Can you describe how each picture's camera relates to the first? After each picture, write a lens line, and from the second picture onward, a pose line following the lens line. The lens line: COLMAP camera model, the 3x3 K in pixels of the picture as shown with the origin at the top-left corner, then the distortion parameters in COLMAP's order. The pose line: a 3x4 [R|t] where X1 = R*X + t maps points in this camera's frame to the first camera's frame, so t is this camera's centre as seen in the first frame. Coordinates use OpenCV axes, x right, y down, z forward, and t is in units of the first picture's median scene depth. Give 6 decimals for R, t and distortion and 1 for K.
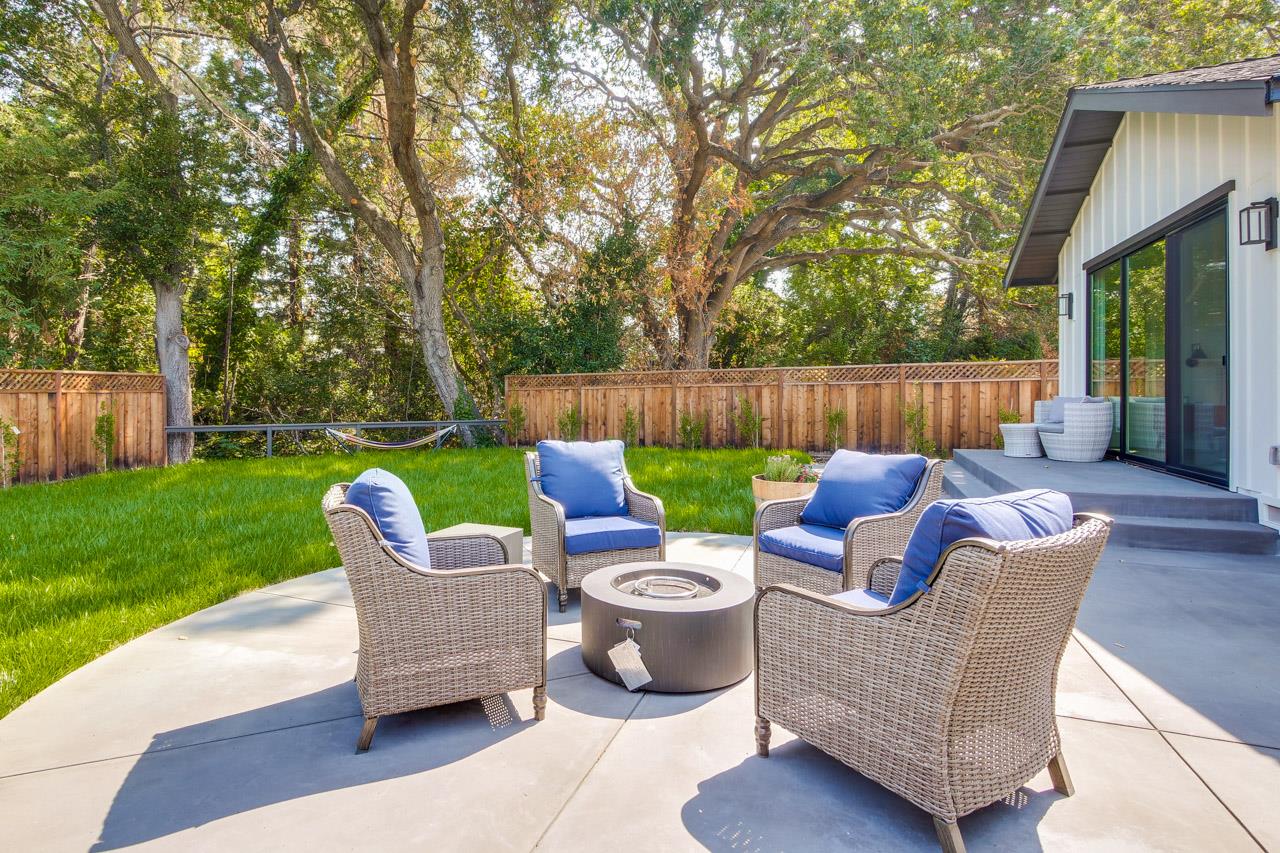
lens RADIAL K [[595.9, 0, 640.2], [0, 595.9, 431.4], [0, 0, 1]] dist [0.001888, 0.000622]
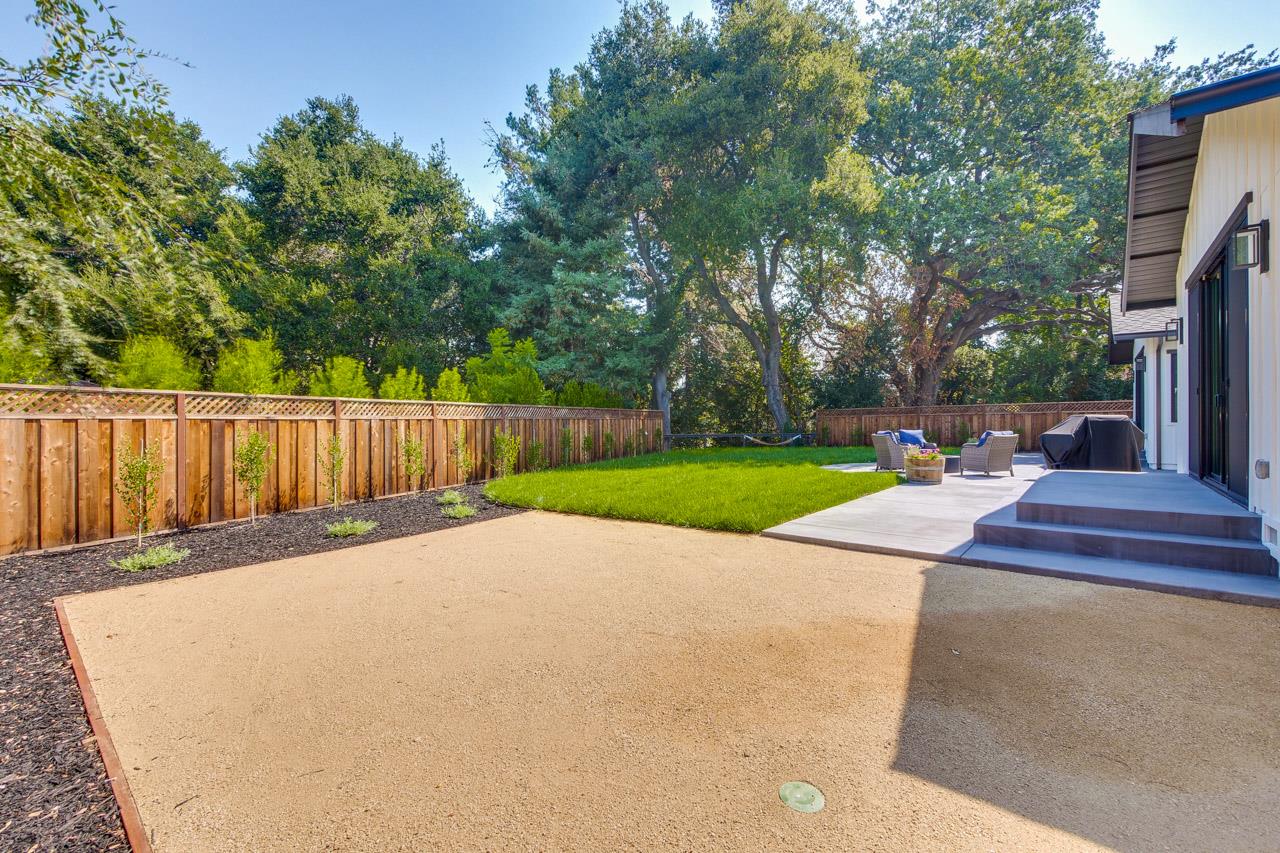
lens RADIAL K [[547.5, 0, 636.3], [0, 547.5, 423.4], [0, 0, 1]] dist [0.000604, 0.000025]
pose [[0.931992, -0.000029, -0.362480, -0.140486], [-0.021926, 0.998164, -0.056456, 0.064349], [0.361816, 0.060564, 0.930280, -0.883010]]
